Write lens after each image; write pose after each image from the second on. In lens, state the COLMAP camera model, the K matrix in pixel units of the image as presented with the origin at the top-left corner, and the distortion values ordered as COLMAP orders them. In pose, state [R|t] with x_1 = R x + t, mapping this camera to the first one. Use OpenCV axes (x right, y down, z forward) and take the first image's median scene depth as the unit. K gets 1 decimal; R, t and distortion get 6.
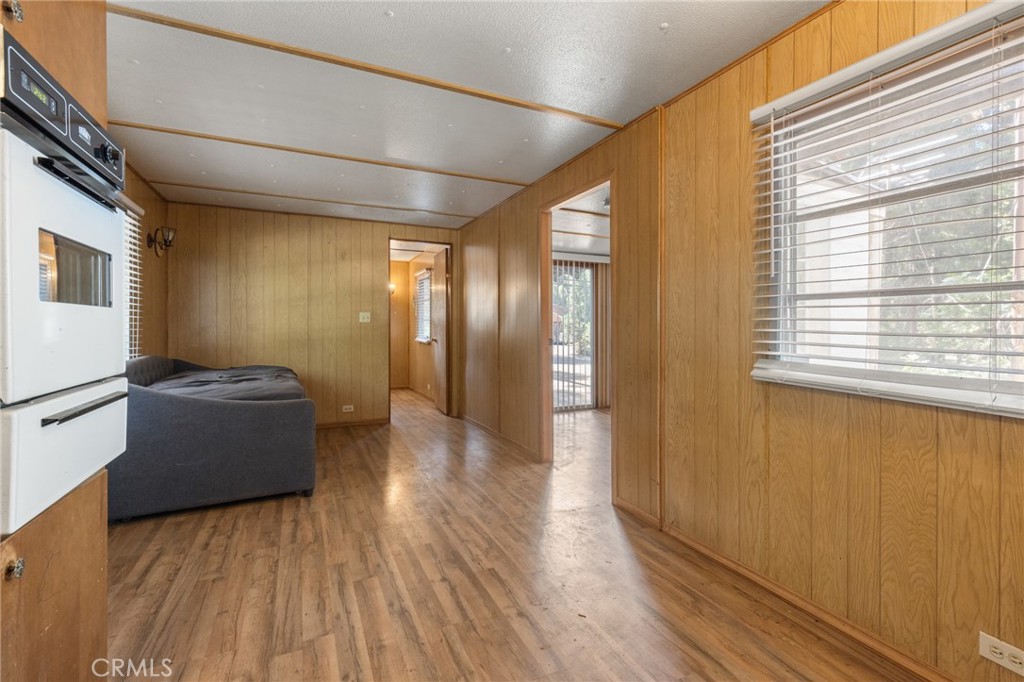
lens RADIAL K [[470.6, 0, 514.1], [0, 470.6, 333.2], [0, 0, 1]] dist [0.003698, -0.000026]
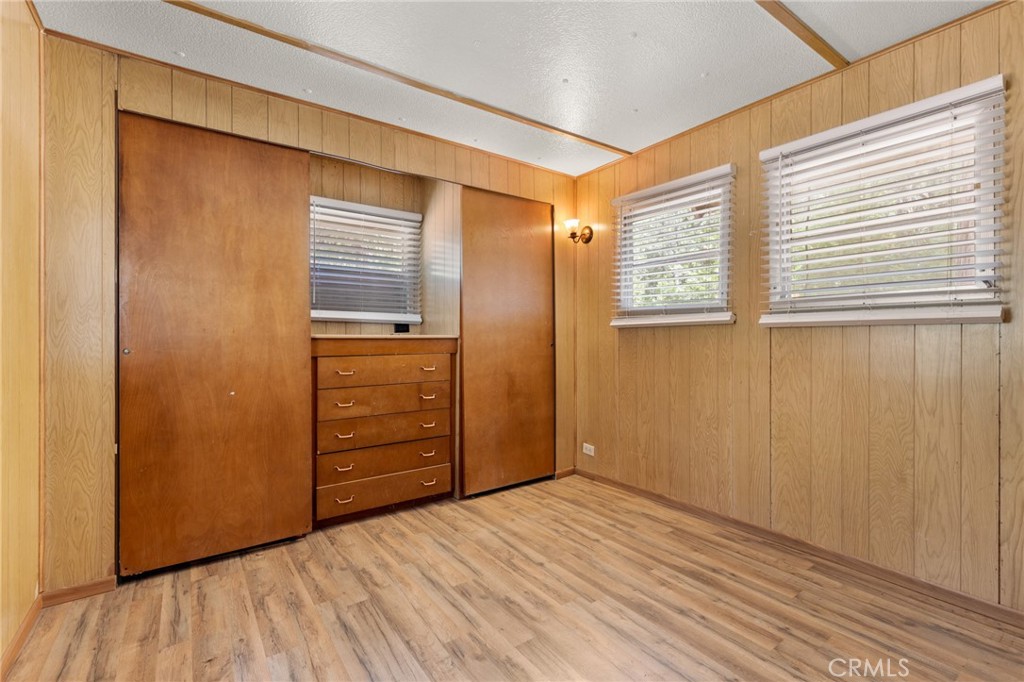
lens RADIAL K [[470.6, 0, 510.6], [0, 470.6, 336.1], [0, 0, 1]] dist [0.003698, -0.000026]
pose [[-0.983532, -0.005781, -0.180640, -0.273037], [-0.006291, 0.999978, 0.002250, -0.003225], [0.180623, 0.003350, -0.983547, 1.909799]]
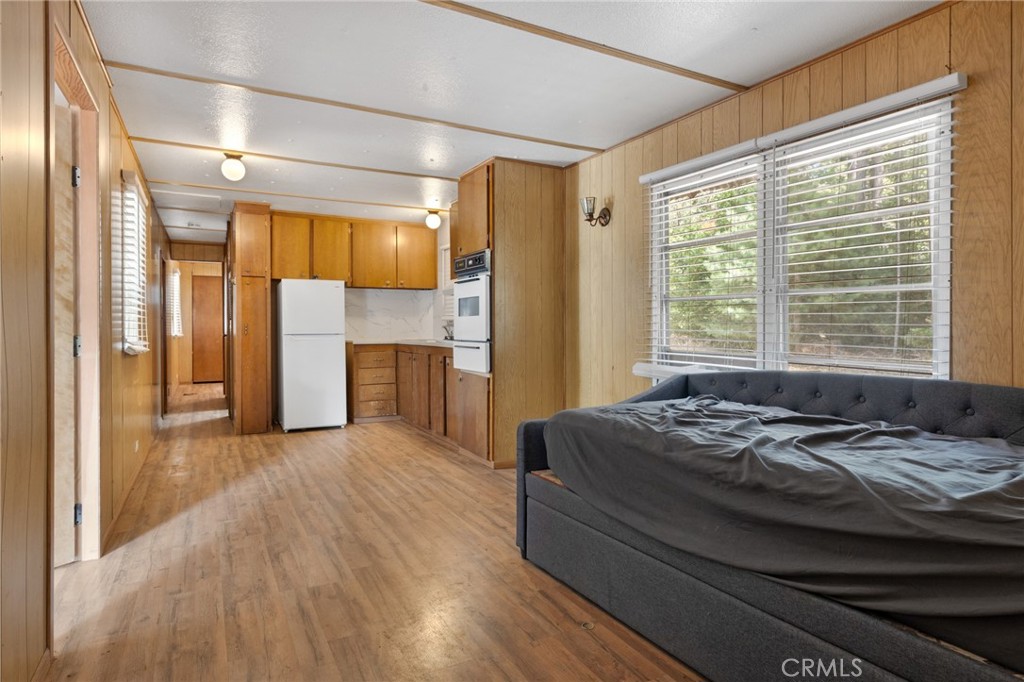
lens RADIAL K [[578.7, 0, 513.9], [0, 578.7, 342.1], [0, 0, 1]] dist [-0.030463, 0.000233]
pose [[-0.998212, -0.006479, -0.059423, -0.450845], [-0.008544, 0.999366, 0.034574, -0.008406], [0.059161, 0.035020, -0.997634, 2.292628]]
